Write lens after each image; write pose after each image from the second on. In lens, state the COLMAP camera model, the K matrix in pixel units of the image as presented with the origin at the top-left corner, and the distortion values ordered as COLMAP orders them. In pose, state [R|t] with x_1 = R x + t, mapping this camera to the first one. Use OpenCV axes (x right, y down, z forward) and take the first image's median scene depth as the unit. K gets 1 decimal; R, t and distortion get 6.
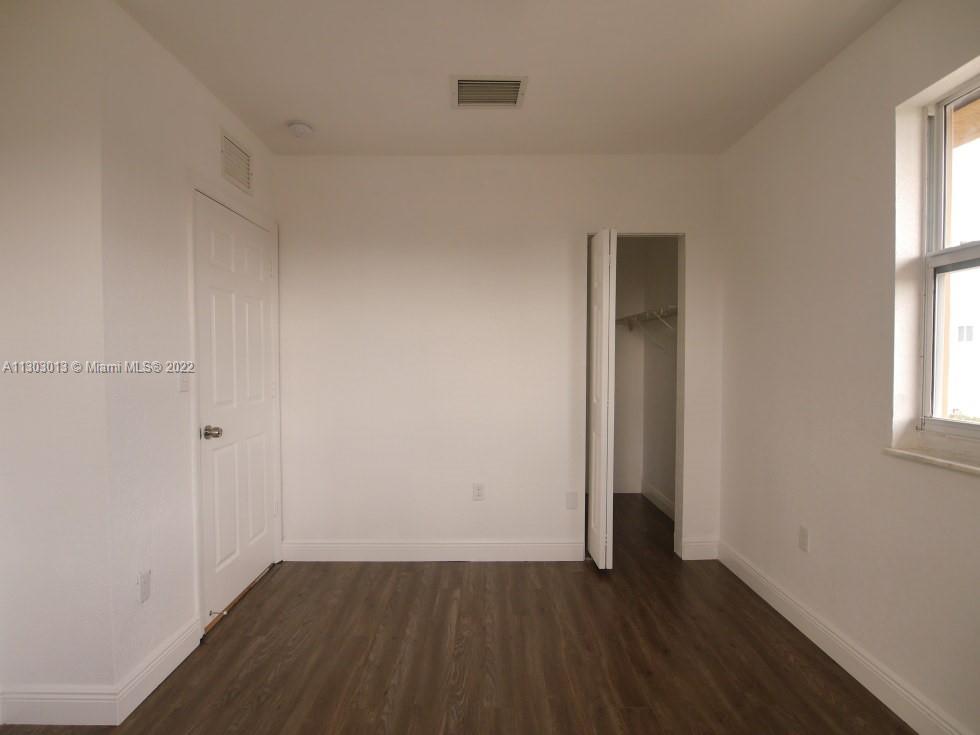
lens RADIAL K [[515.6, 0, 488.2], [0, 515.6, 368.1], [0, 0, 1]] dist [-0.006581, -0.007779]
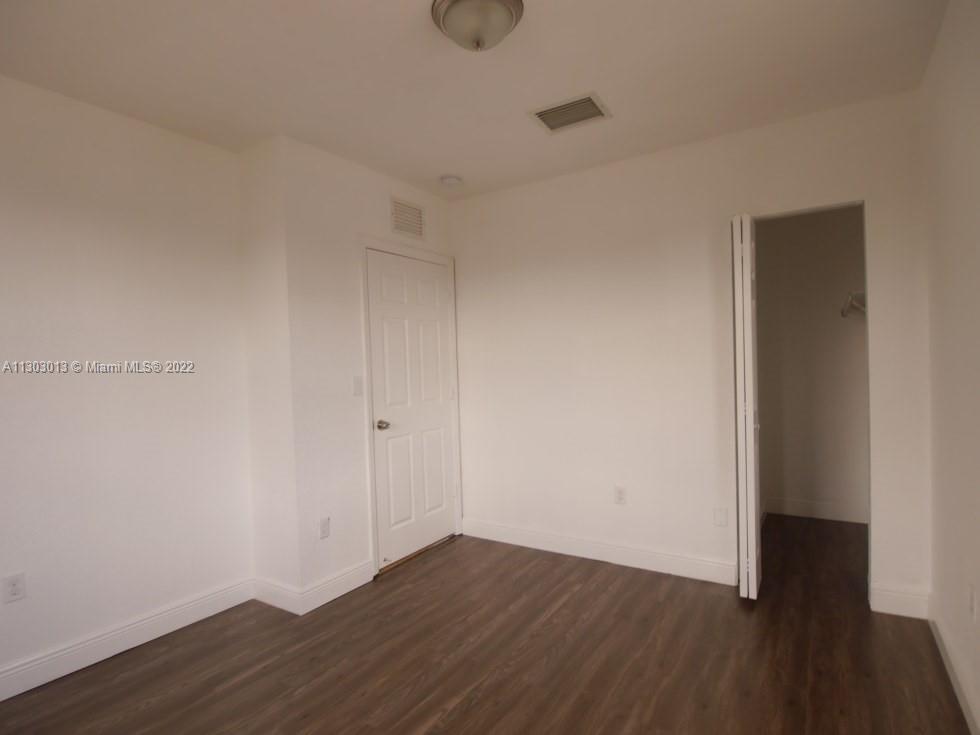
lens RADIAL K [[515.6, 0, 484.0], [0, 515.6, 368.7], [0, 0, 1]] dist [-0.006581, -0.007779]
pose [[0.835851, -0.019169, -0.548622, 0.411842], [0.018088, 0.999809, -0.007375, -0.007804], [0.548659, -0.003759, 0.836038, 0.015398]]
